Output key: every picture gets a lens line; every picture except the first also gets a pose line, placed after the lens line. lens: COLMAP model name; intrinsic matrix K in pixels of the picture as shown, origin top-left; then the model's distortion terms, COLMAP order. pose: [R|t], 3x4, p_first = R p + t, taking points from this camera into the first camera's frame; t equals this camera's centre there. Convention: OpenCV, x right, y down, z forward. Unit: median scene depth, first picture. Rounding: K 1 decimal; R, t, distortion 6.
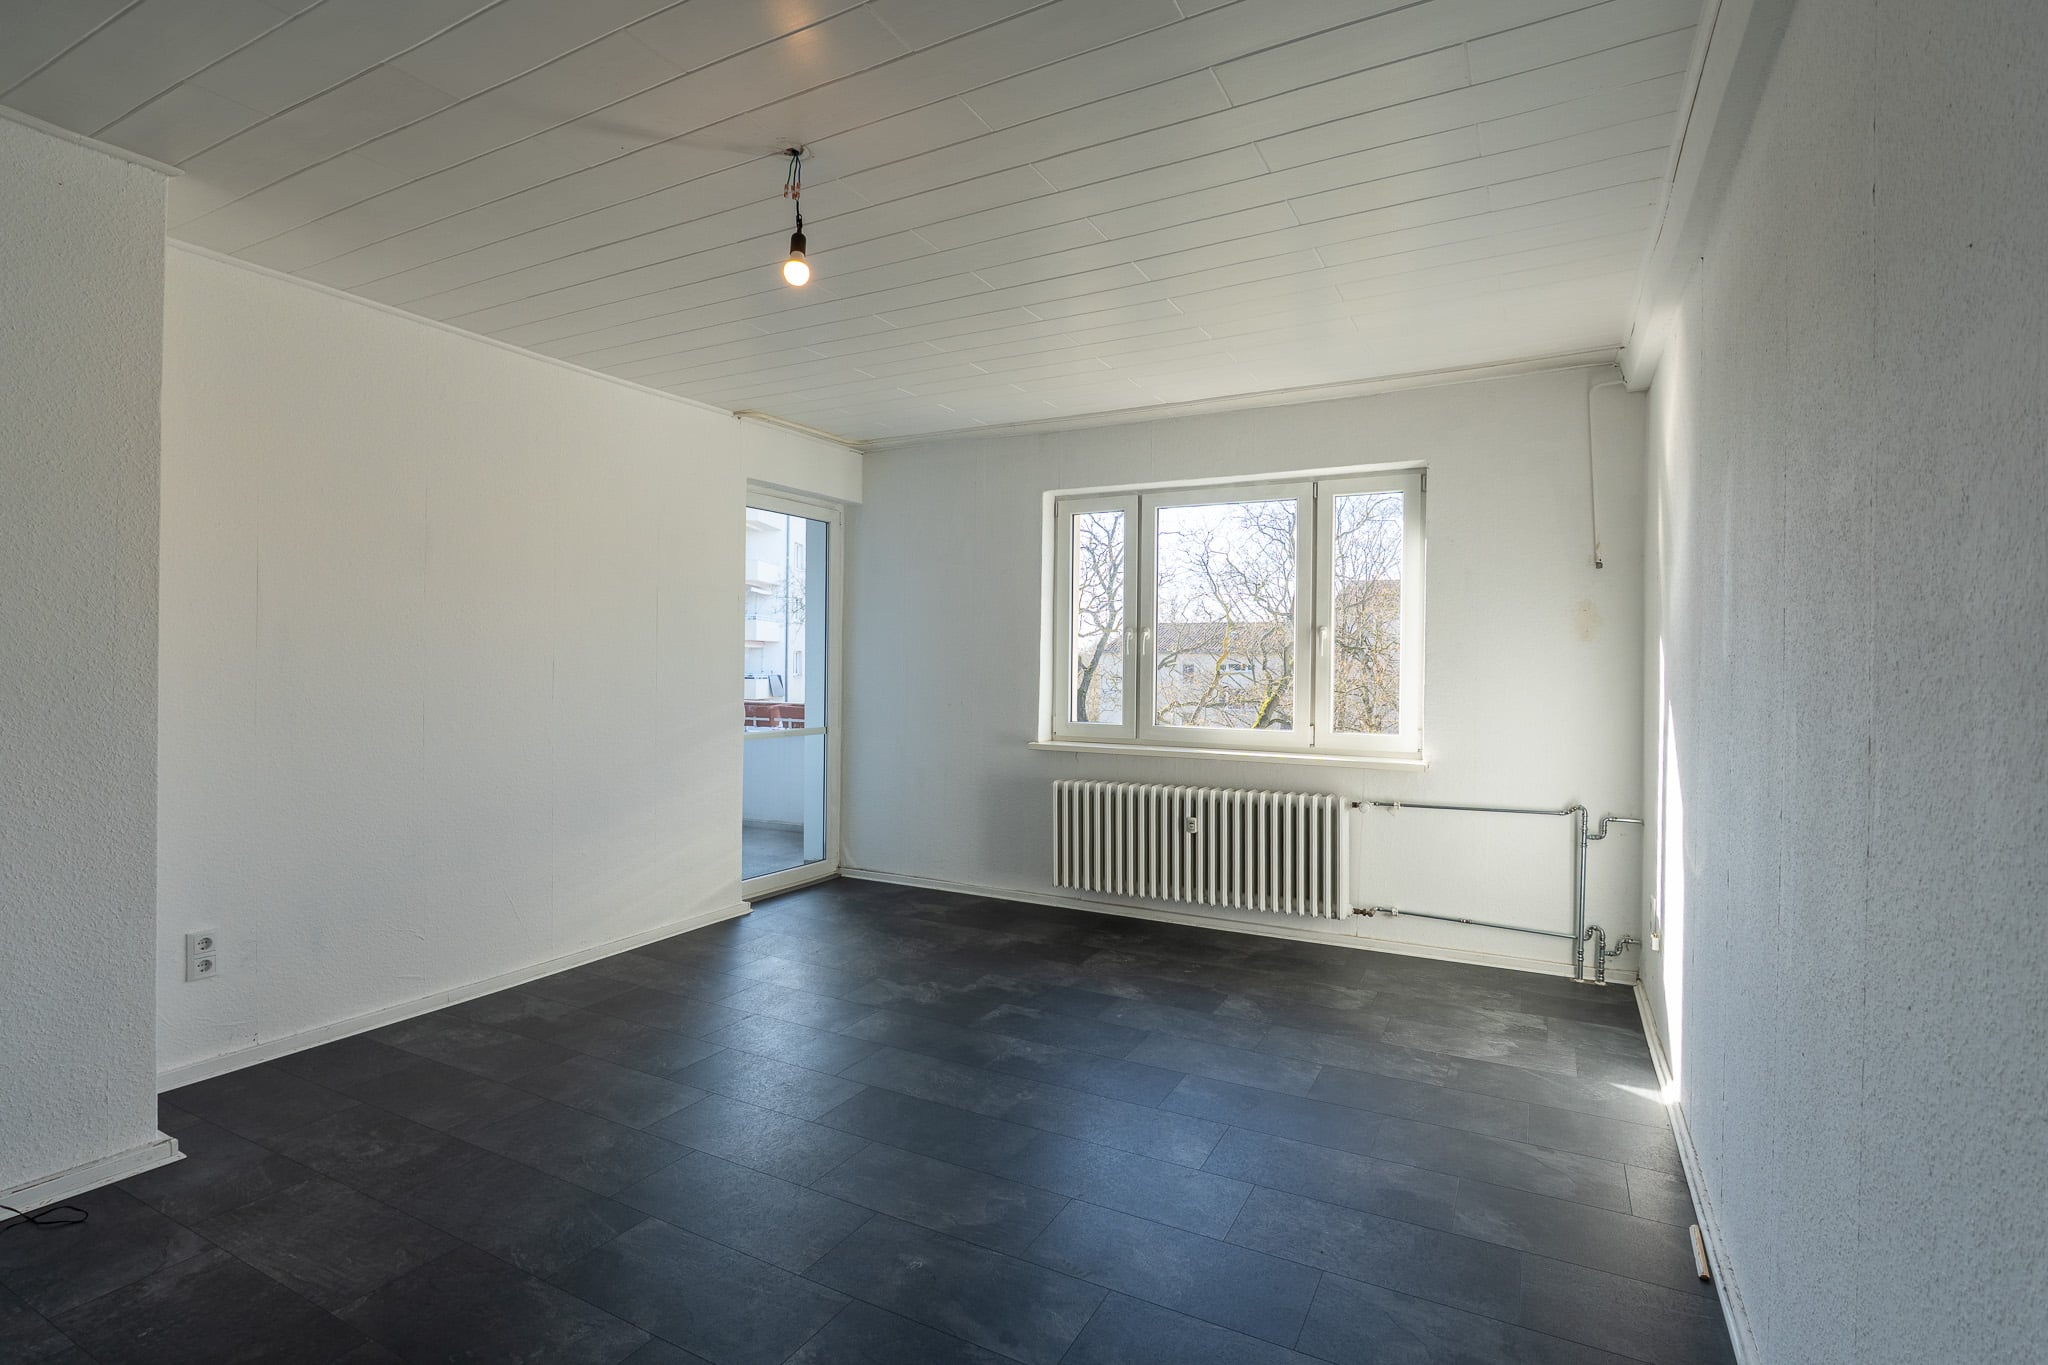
lens RADIAL K [[775.1, 0, 887.1], [0, 775.1, 697.6], [0, 0, 1]] dist [-0.000350, -0.000013]
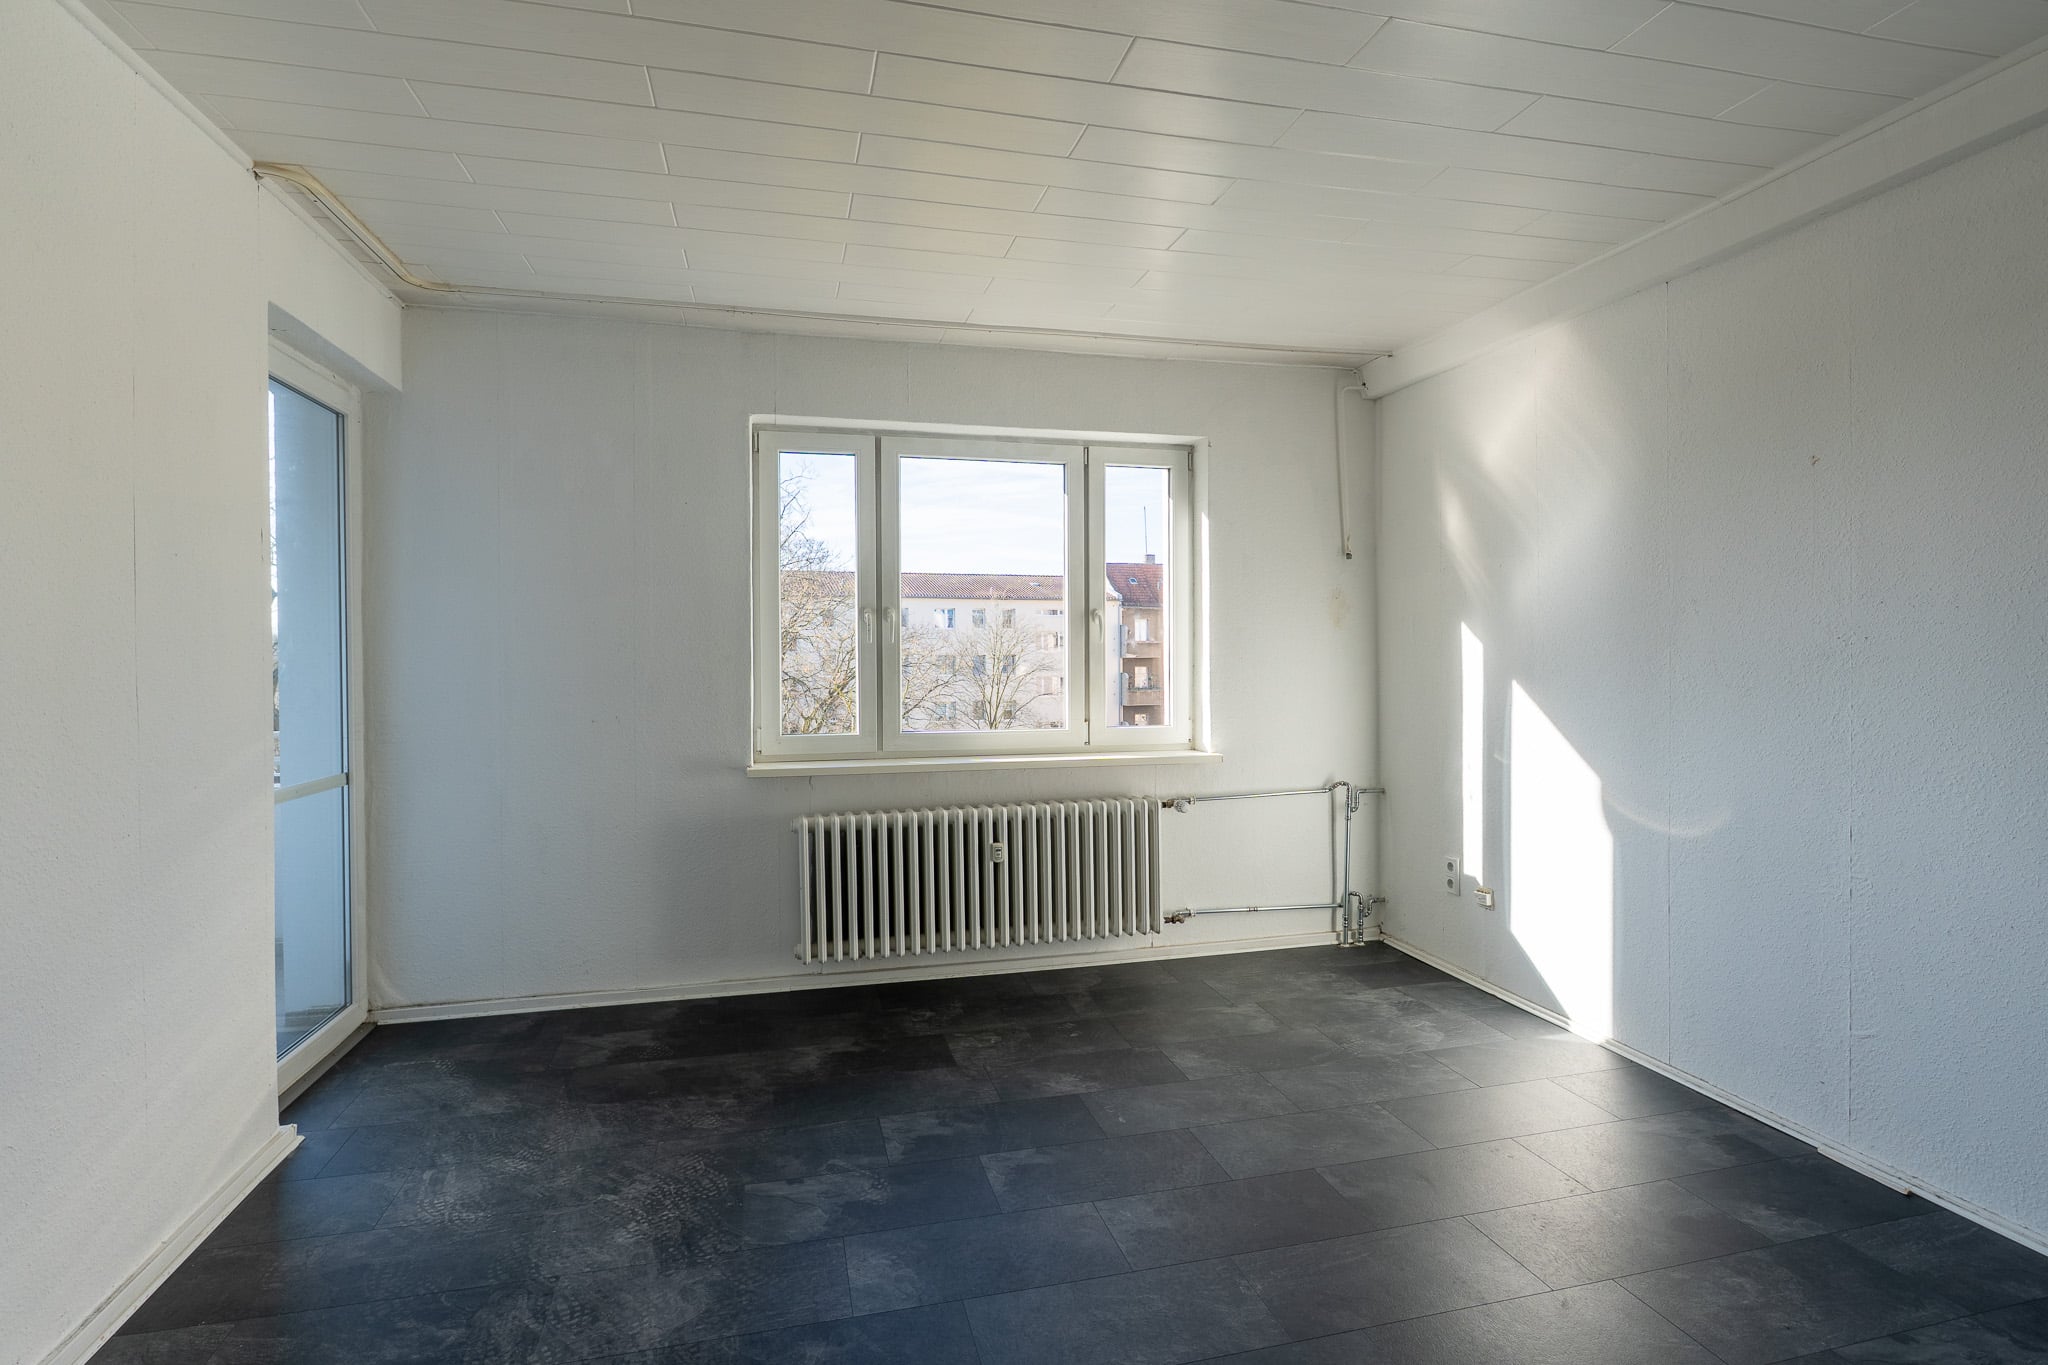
lens RADIAL K [[960.0, 0, 1059.8], [0, 960.0, 696.3], [0, 0, 1]] dist [-0.003380, -0.000604]
pose [[0.769077, -0.041090, 0.637835, -0.208471], [0.042179, 0.999019, 0.013499, -0.010119], [-0.637763, 0.016521, 0.770055, 0.201809]]
